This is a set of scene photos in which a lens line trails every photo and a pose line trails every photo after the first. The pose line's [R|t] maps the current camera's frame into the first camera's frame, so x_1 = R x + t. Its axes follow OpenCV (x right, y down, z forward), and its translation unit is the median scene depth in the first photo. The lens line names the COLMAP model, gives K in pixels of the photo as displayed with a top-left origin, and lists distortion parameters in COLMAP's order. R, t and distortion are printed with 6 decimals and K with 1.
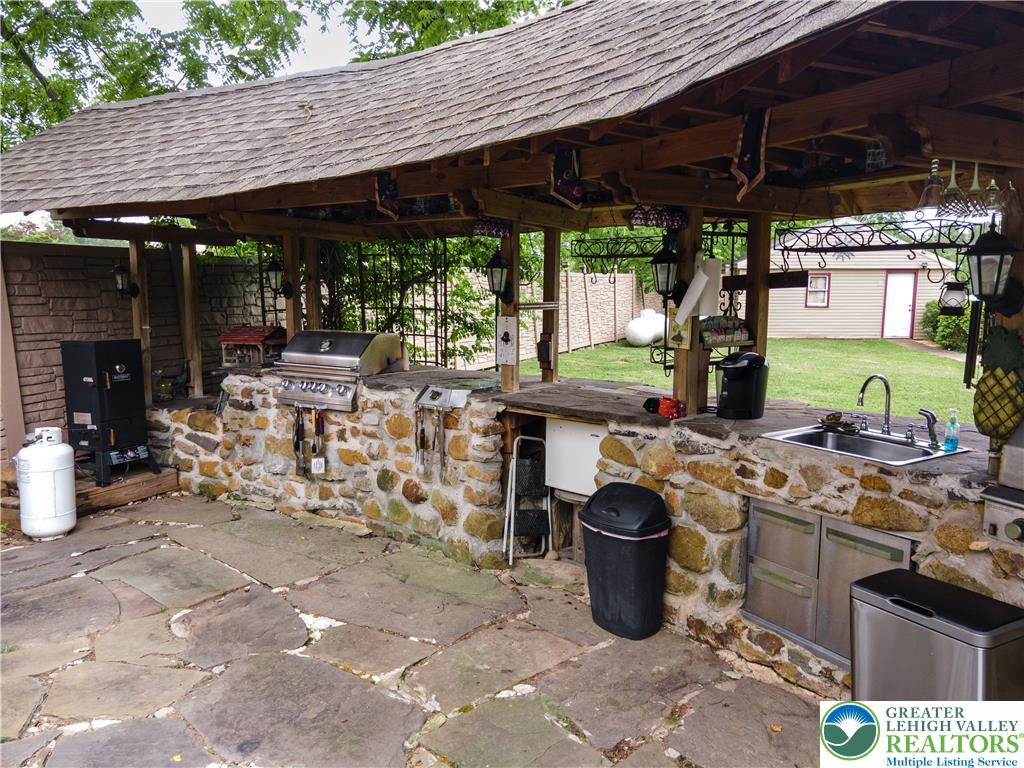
lens RADIAL K [[747.5, 0, 498.6], [0, 747.5, 384.1], [0, 0, 1]] dist [0.027586, 0.029781]
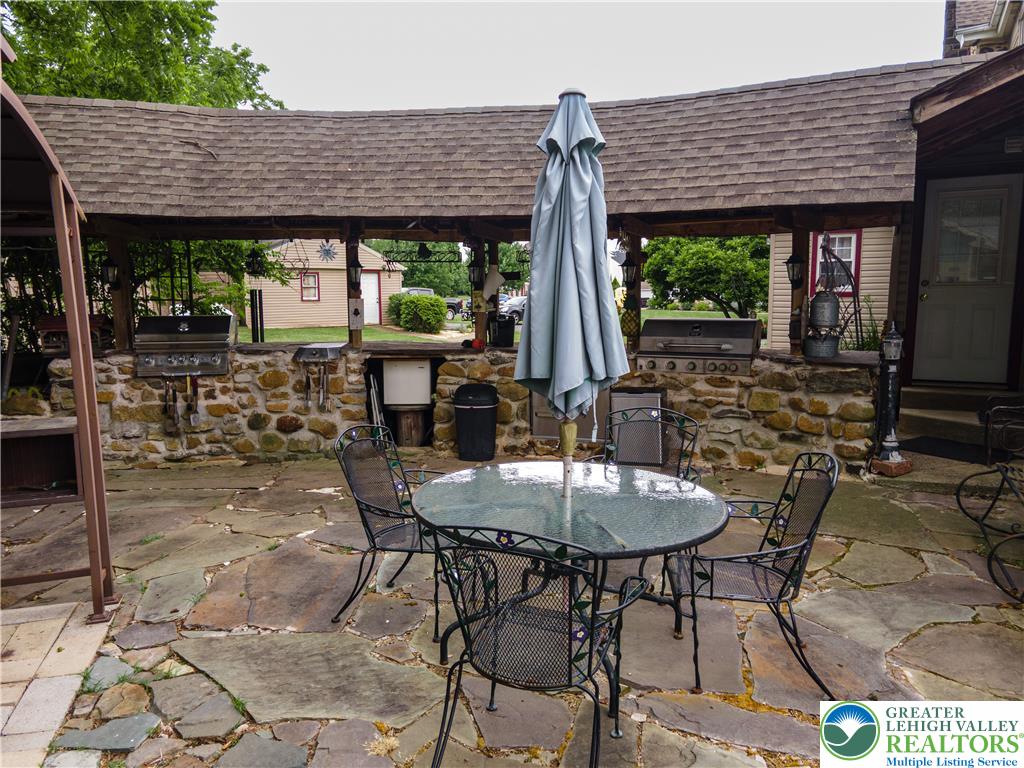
lens RADIAL K [[747.5, 0, 501.9], [0, 747.5, 384.3], [0, 0, 1]] dist [0.027586, 0.029781]
pose [[0.734936, -0.093837, 0.671613, -0.692420], [0.092186, 0.995011, 0.038144, 0.046435], [-0.671841, 0.033880, 0.739920, -0.295985]]
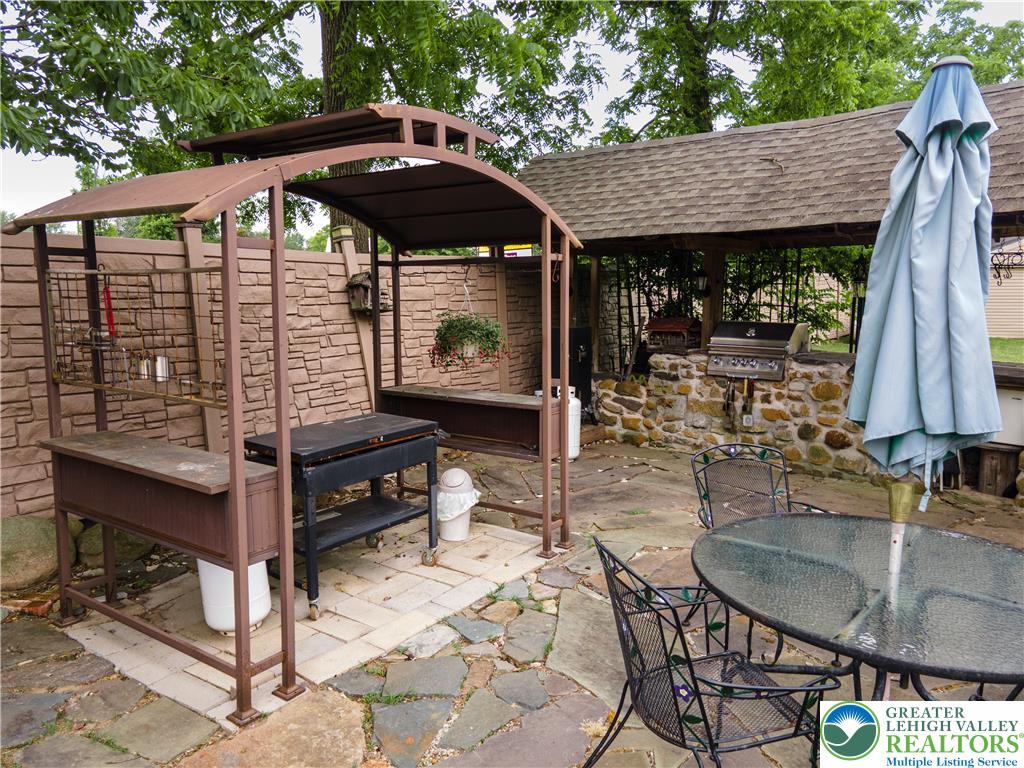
lens RADIAL K [[747.5, 0, 503.9], [0, 747.5, 384.6], [0, 0, 1]] dist [0.027586, 0.029781]
pose [[0.984000, 0.025835, -0.176283, -0.425577], [-0.025396, 0.999666, 0.004748, 0.047468], [0.176347, -0.000195, 0.984328, -0.405809]]
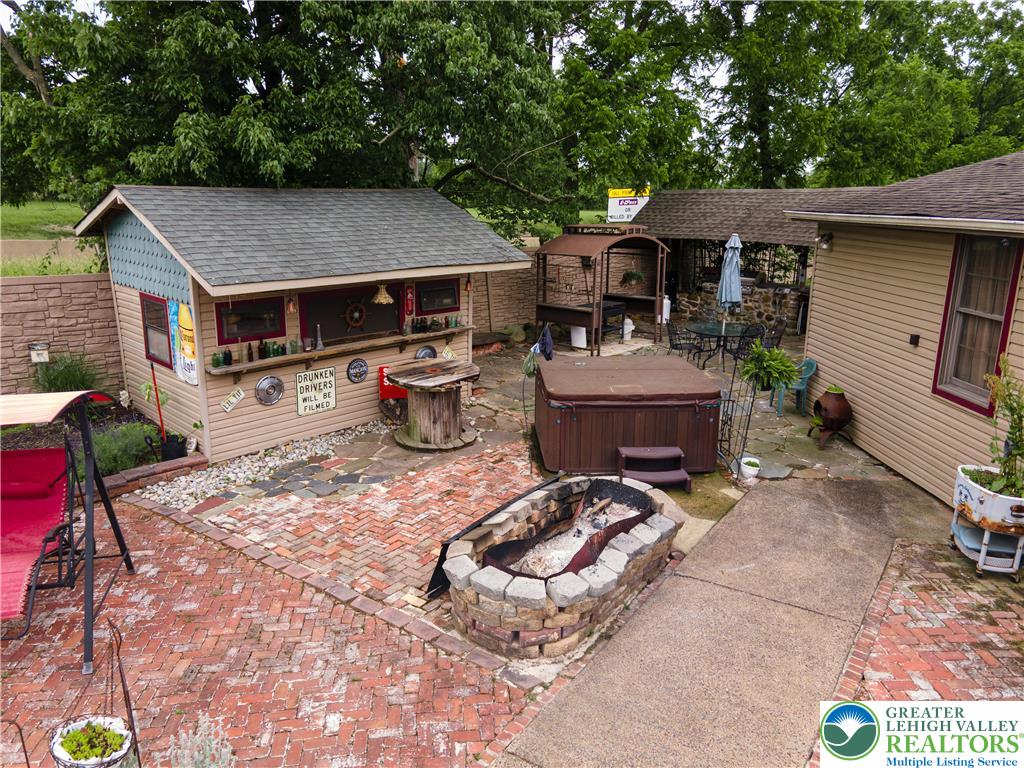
lens RADIAL K [[747.5, 0, 506.6], [0, 747.5, 383.7], [0, 0, 1]] dist [0.027586, 0.029781]
pose [[0.950244, 0.081028, -0.300784, -0.182437], [-0.046475, 0.991647, 0.120315, 0.076650], [0.308021, -0.100349, 0.946073, -2.519558]]
